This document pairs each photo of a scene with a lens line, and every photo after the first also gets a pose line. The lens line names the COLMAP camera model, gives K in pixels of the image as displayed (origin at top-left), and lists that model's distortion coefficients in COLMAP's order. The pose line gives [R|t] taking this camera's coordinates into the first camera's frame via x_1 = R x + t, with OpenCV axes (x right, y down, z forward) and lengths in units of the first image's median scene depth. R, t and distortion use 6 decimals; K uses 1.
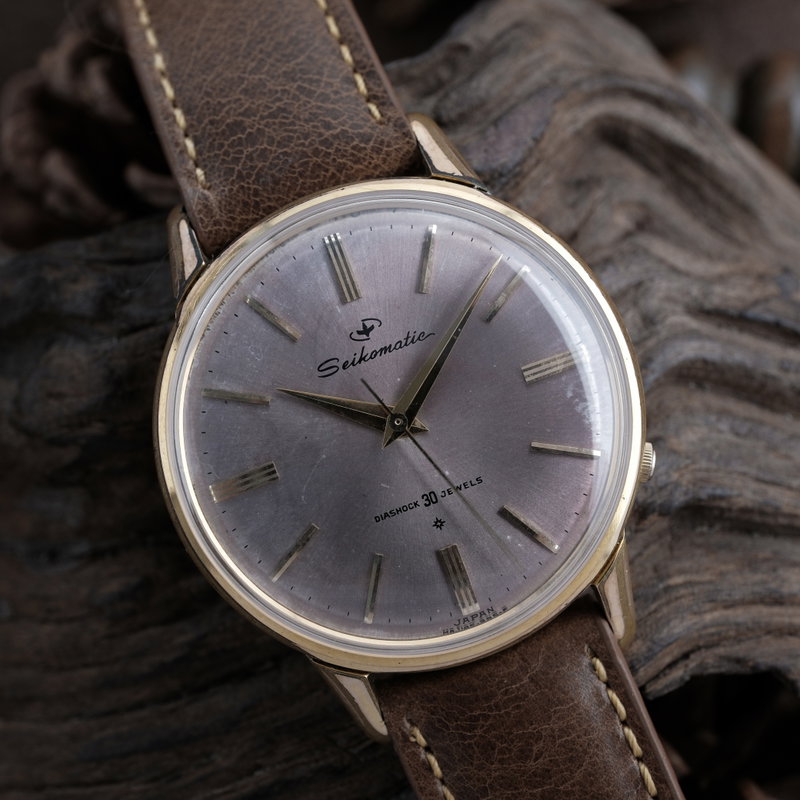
lens RADIAL K [[1628.8, 0, 405.4], [0, 1628.8, 405.4], [0, 0, 1]] dist [-0.025192, 0.000000]
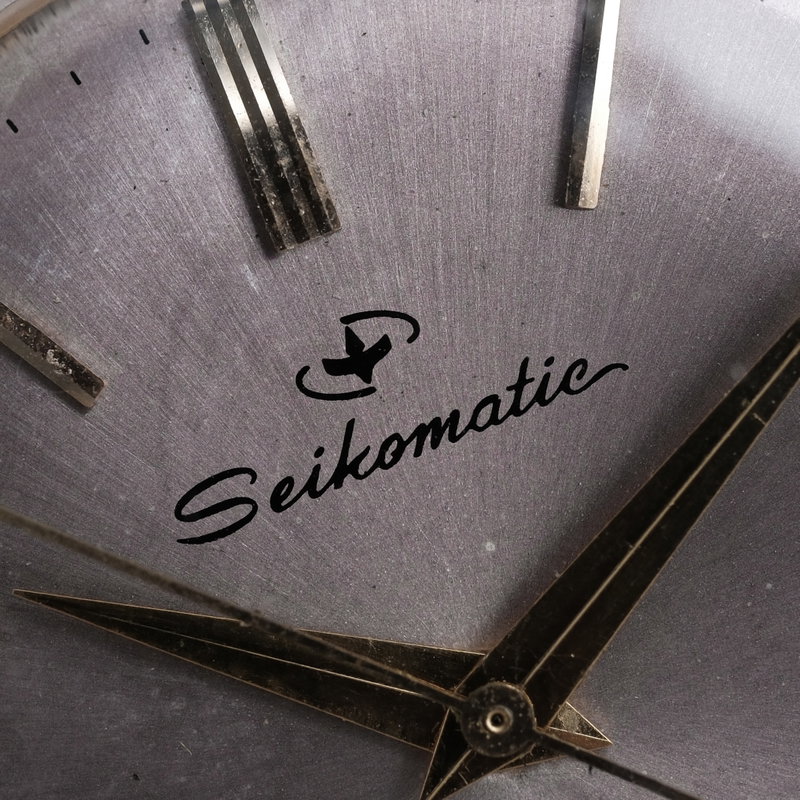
lens RADIAL K [[1628.8, 0, 393.3], [0, 1628.8, 402.2], [0, 0, 1]] dist [-0.025192, 0.000000]
pose [[0.999366, -0.019591, 0.029742, -0.026645], [0.018145, 0.998676, 0.048126, -0.051358], [-0.030645, -0.047555, 0.998398, 0.742917]]
